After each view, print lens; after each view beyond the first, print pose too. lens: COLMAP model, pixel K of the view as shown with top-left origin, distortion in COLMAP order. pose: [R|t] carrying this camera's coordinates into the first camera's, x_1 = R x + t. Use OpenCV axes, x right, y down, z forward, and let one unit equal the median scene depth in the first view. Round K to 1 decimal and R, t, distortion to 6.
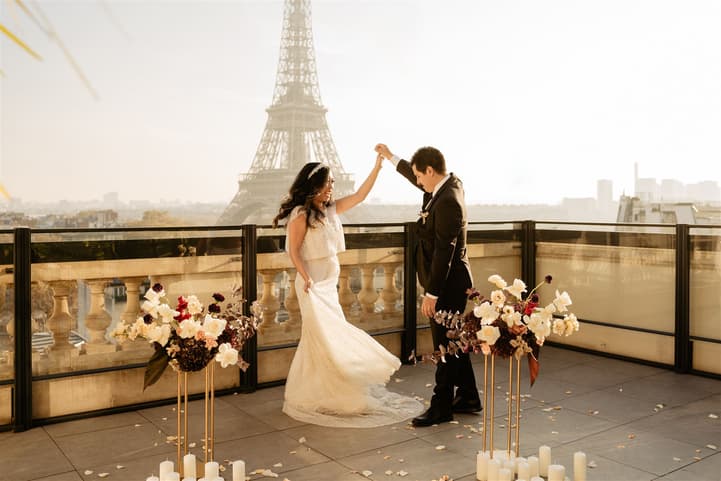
lens RADIAL K [[704.7, 0, 357.4], [0, 704.7, 228.2], [0, 0, 1]] dist [-0.156941, 0.009182]
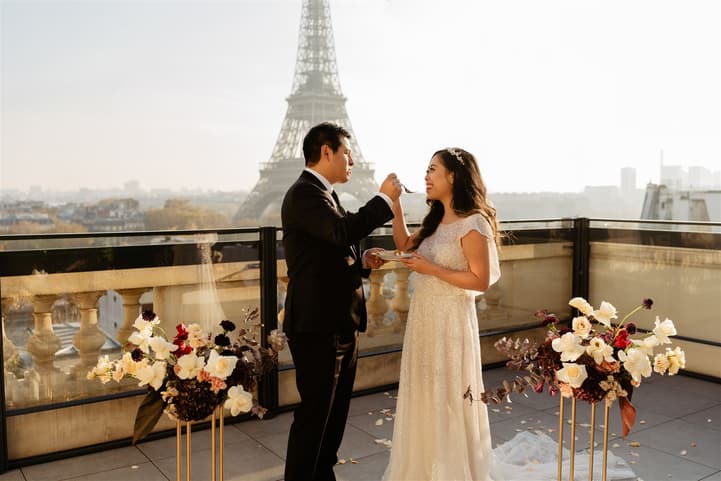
lens RADIAL K [[669.2, 0, 339.7], [0, 669.2, 237.3], [0, 0, 1]] dist [0.007403, -0.193712]
pose [[0.998747, 0.001632, -0.050015, -0.033452], [0.000128, 0.999382, 0.035152, -0.026395], [0.050041, -0.035115, 0.998130, 0.245086]]
